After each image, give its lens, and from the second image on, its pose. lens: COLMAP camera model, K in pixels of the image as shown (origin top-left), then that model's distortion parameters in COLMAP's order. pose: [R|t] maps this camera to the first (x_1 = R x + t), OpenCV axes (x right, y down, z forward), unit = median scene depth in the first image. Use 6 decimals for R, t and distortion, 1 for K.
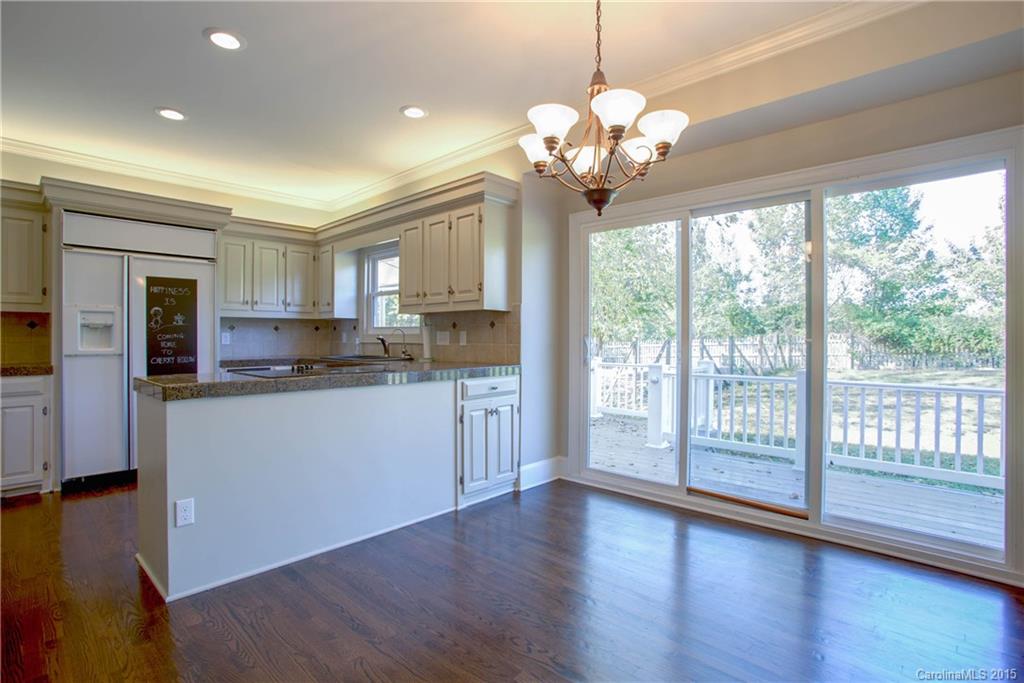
lens RADIAL K [[494.6, 0, 512.0], [0, 494.6, 338.4], [0, 0, 1]] dist [-0.046253, 0.005430]
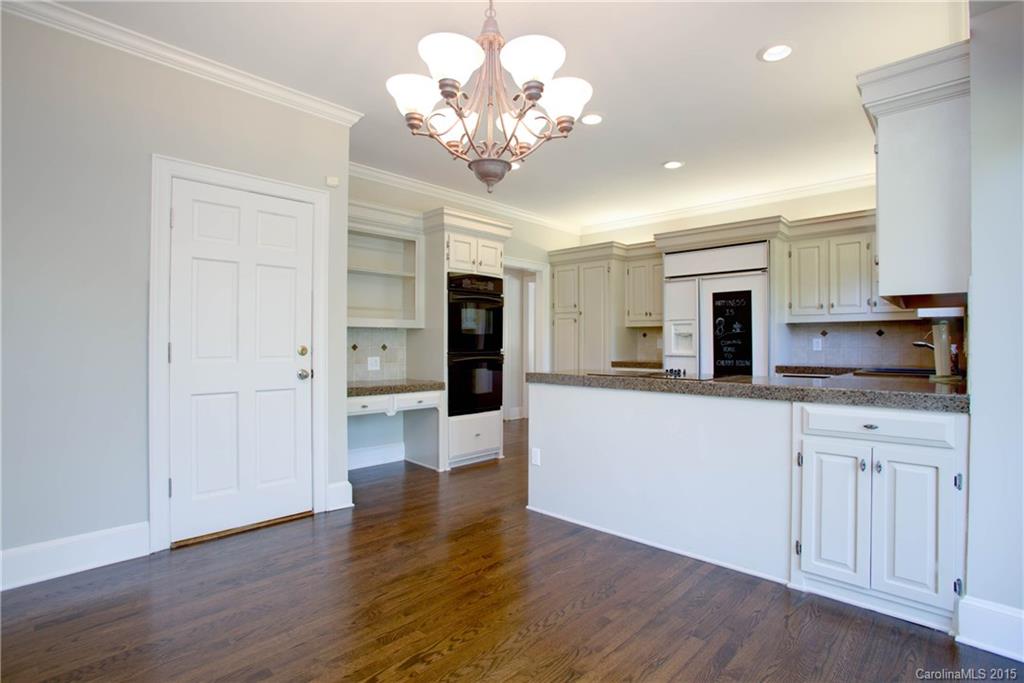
lens RADIAL K [[494.6, 0, 514.2], [0, 494.6, 343.2], [0, 0, 1]] dist [-0.046253, 0.005430]
pose [[-0.001277, -0.000982, -0.999999, 0.474546], [-0.003836, 0.999992, -0.000977, 0.001096], [0.999992, 0.003835, -0.001281, 0.492912]]
